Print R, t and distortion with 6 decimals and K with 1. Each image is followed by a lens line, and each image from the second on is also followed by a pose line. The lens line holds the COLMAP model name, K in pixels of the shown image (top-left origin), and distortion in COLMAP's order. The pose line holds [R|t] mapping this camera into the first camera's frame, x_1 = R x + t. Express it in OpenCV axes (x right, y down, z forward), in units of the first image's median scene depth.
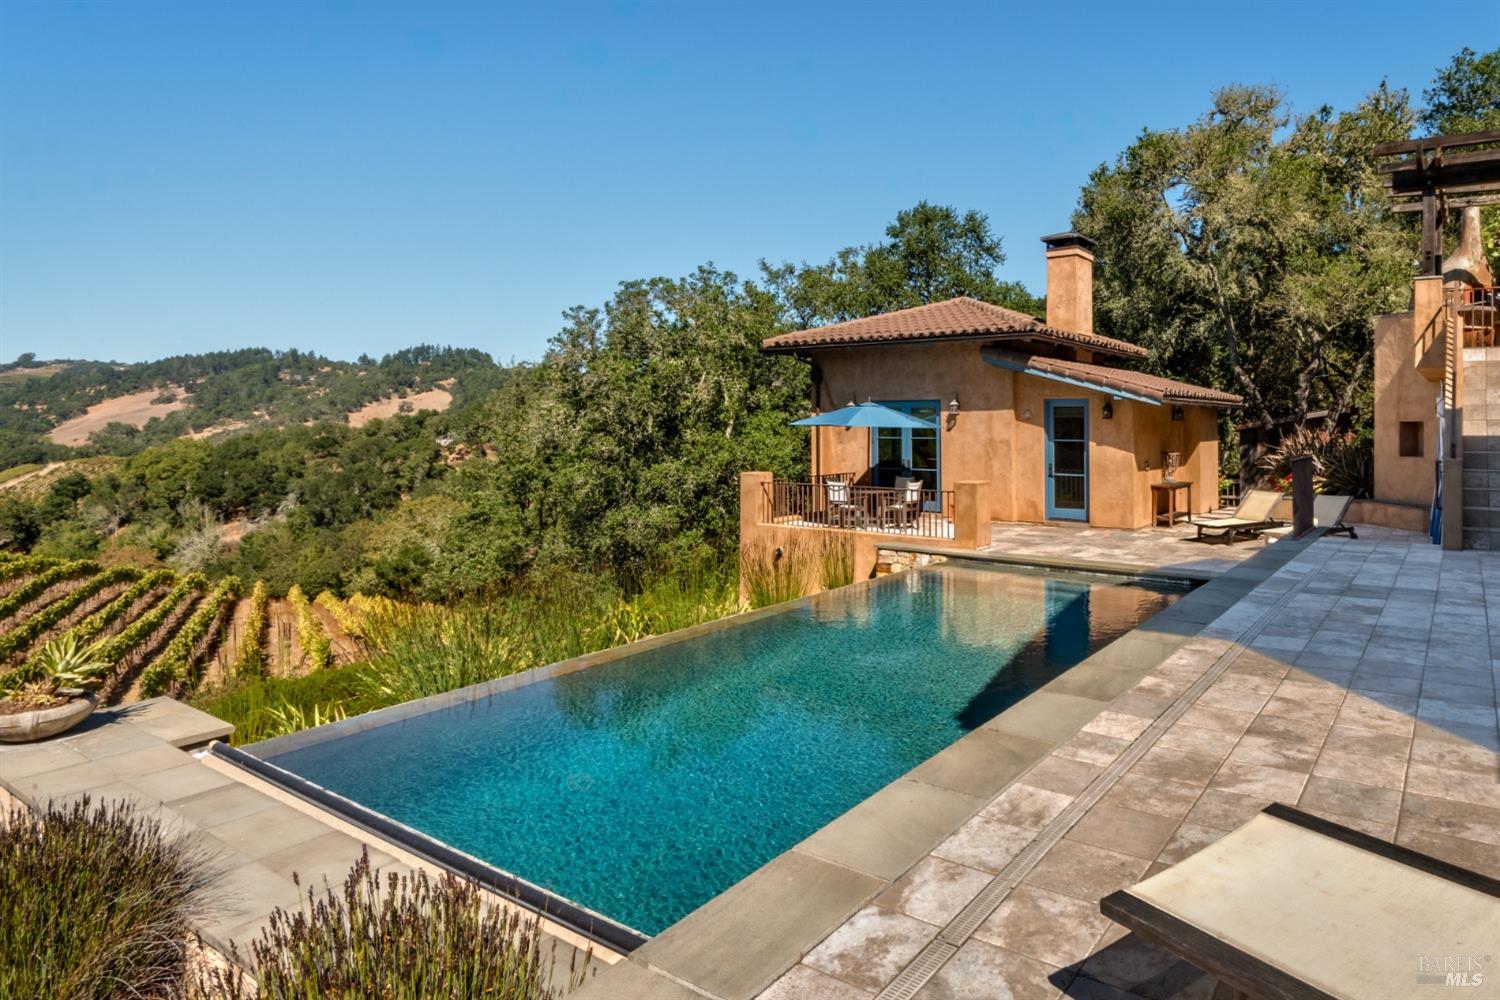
lens RADIAL K [[850.8, 0, 750.0], [0, 850.8, 500.0], [0, 0, 1]] dist [-0.001898, -0.001183]
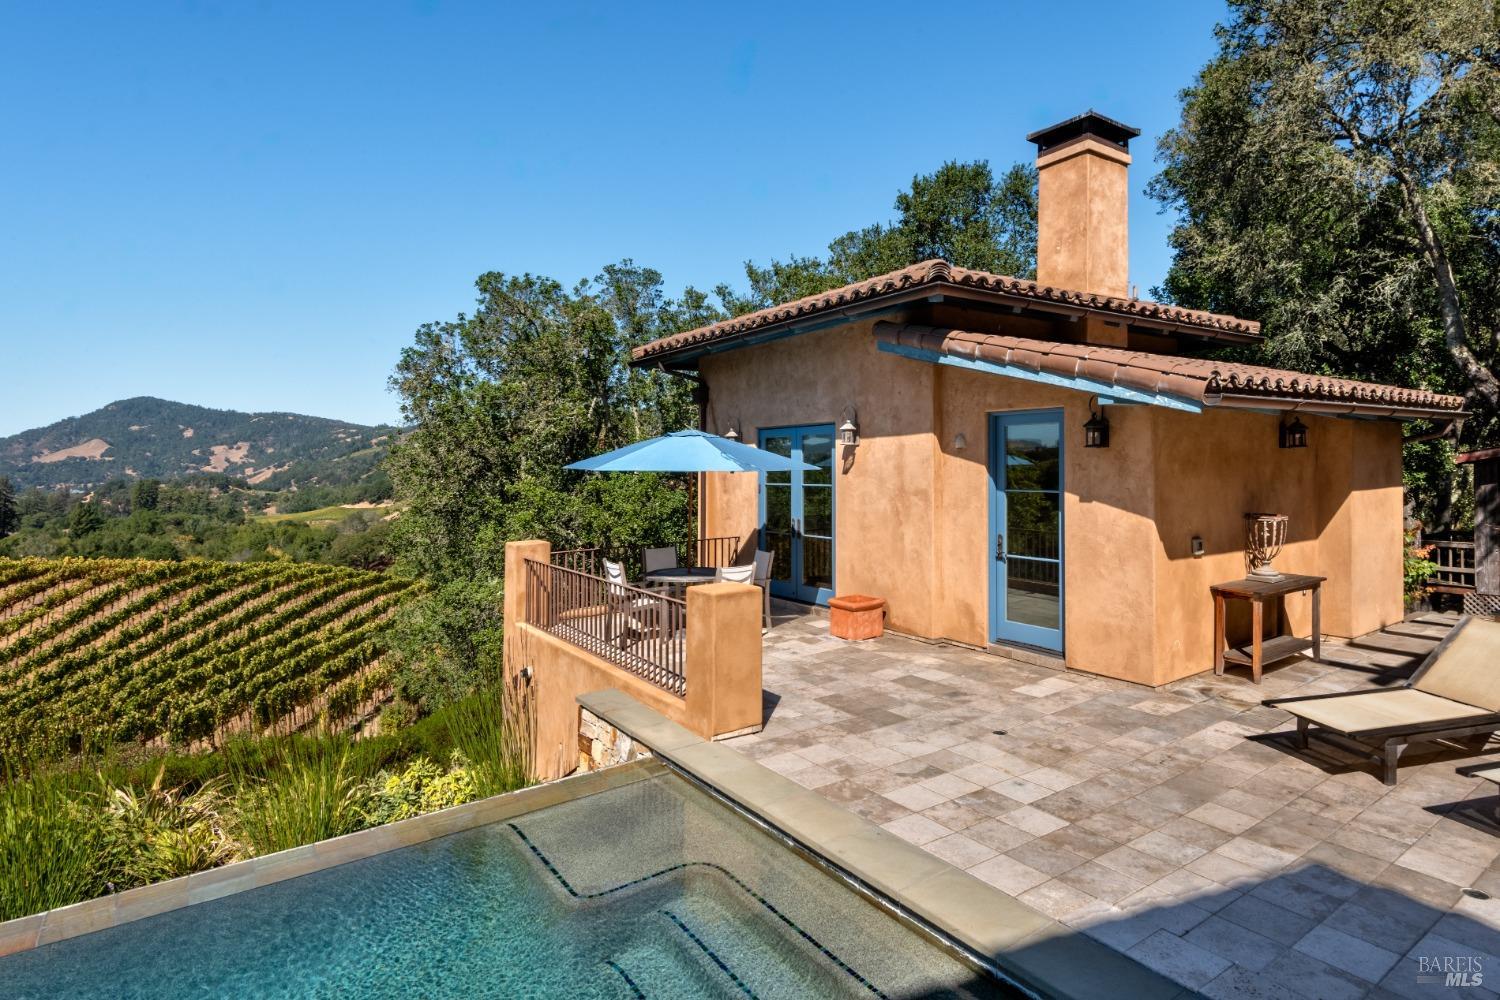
lens RADIAL K [[721.3, 0, 768.2], [0, 721.3, 506.7], [0, 0, 1]] dist [0.023559, -0.017807]
pose [[0.961814, 0.001323, -0.273700, 0.333923], [-0.008122, 0.999686, -0.023711, -0.048021], [0.273583, 0.025029, 0.961523, 0.527320]]
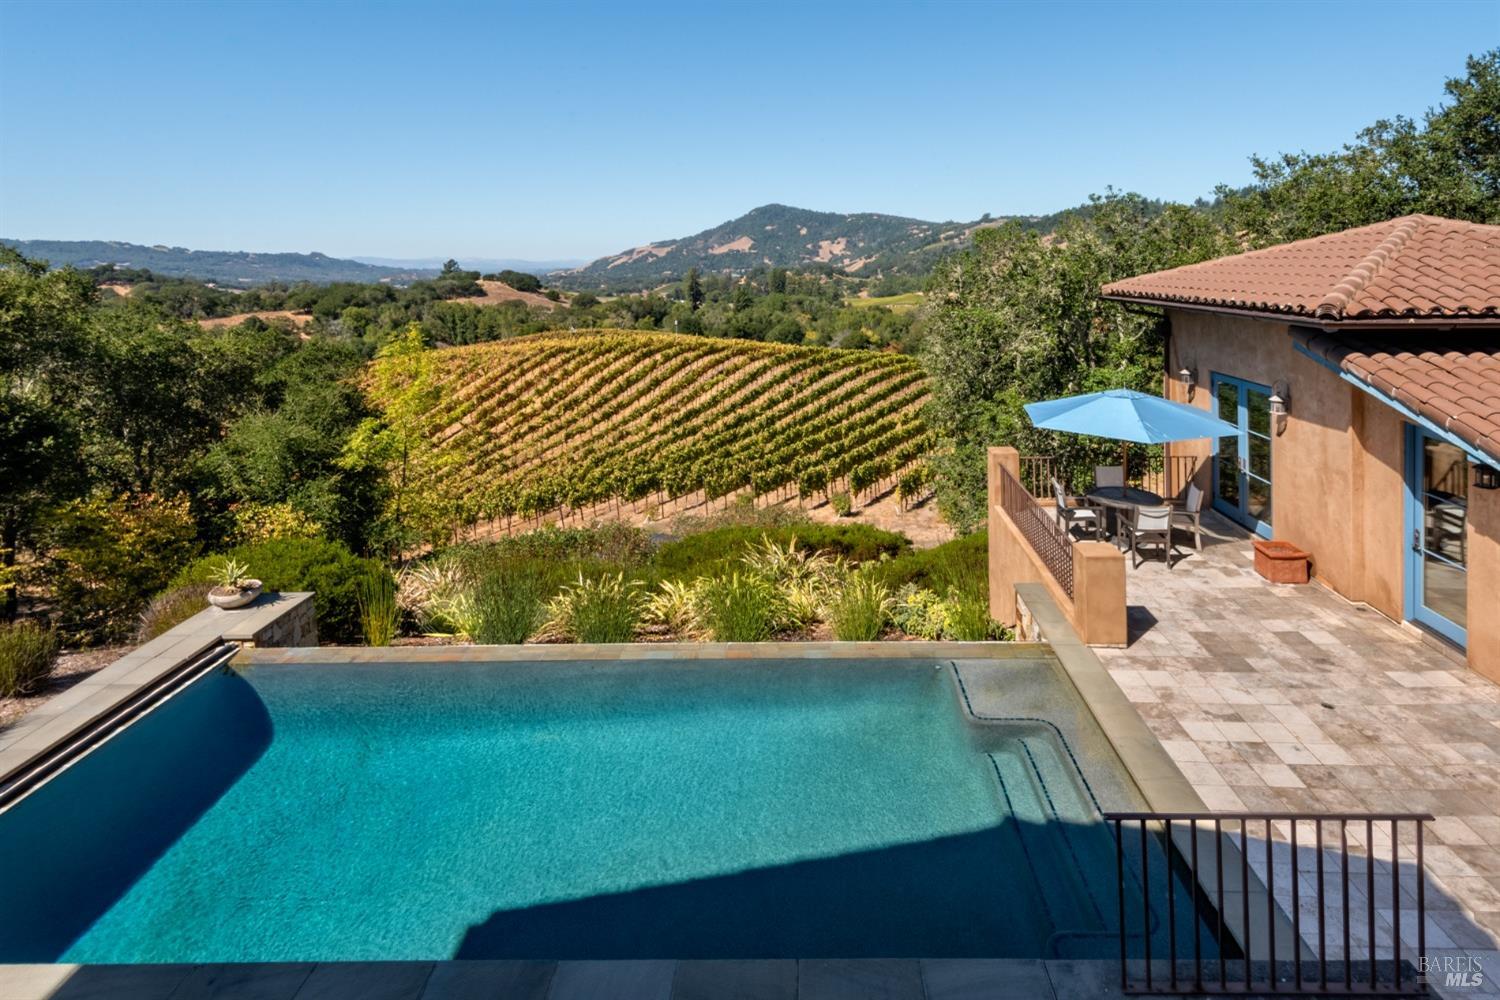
lens RADIAL K [[850.8, 0, 750.0], [0, 850.8, 500.0], [0, 0, 1]] dist [-0.001898, -0.001183]
pose [[0.525213, 0.230785, -0.819078, 0.576159], [0.032380, 0.956405, 0.290242, -0.239995], [0.850354, -0.178961, 0.494844, 0.370817]]
